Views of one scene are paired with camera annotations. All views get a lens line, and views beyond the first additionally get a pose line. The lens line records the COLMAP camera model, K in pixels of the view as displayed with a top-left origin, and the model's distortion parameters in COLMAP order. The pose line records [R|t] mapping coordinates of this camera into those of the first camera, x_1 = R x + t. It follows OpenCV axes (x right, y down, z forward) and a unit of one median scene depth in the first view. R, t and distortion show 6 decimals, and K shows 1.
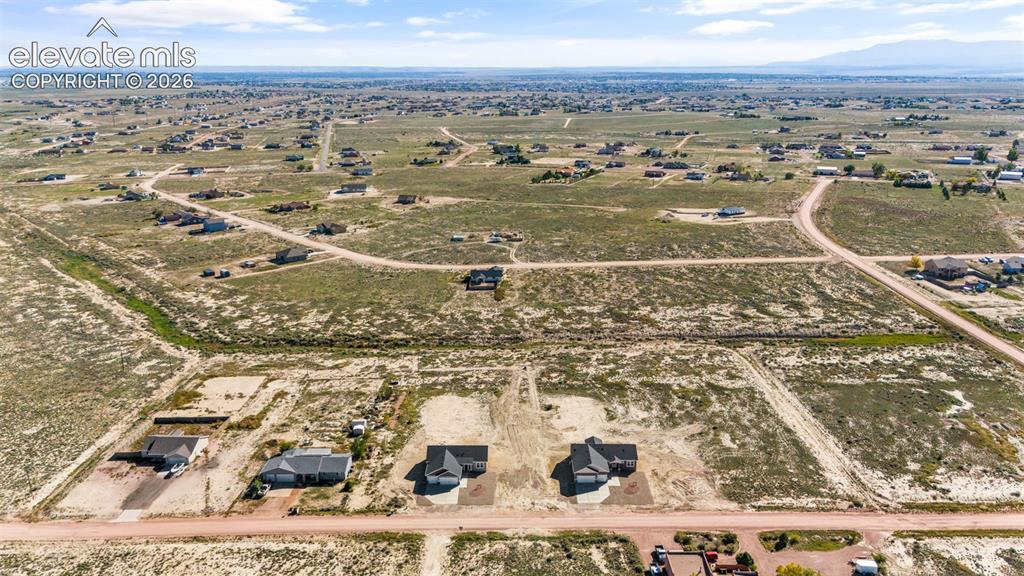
lens RADIAL K [[765.9, 0, 512.0], [0, 765.9, 288.0], [0, 0, 1]] dist [0.002717, -0.001285]
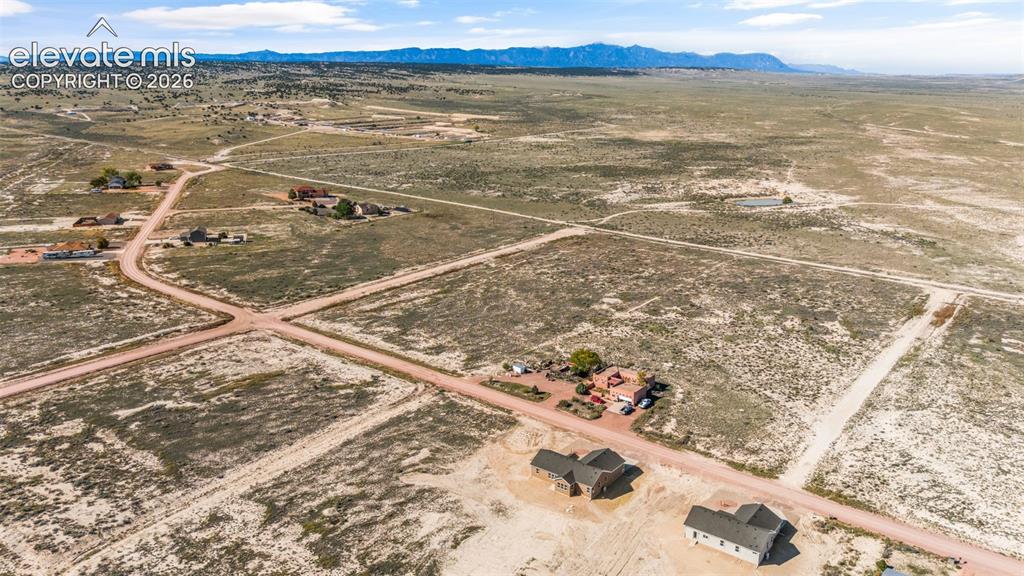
lens RADIAL K [[765.9, 0, 512.0], [0, 765.9, 288.0], [0, 0, 1]] dist [0.002717, -0.001285]
pose [[-0.797836, -0.162789, 0.580480, -0.361654], [0.163770, 0.868126, 0.468548, -0.461800], [-0.580204, 0.468889, -0.665962, 1.816462]]
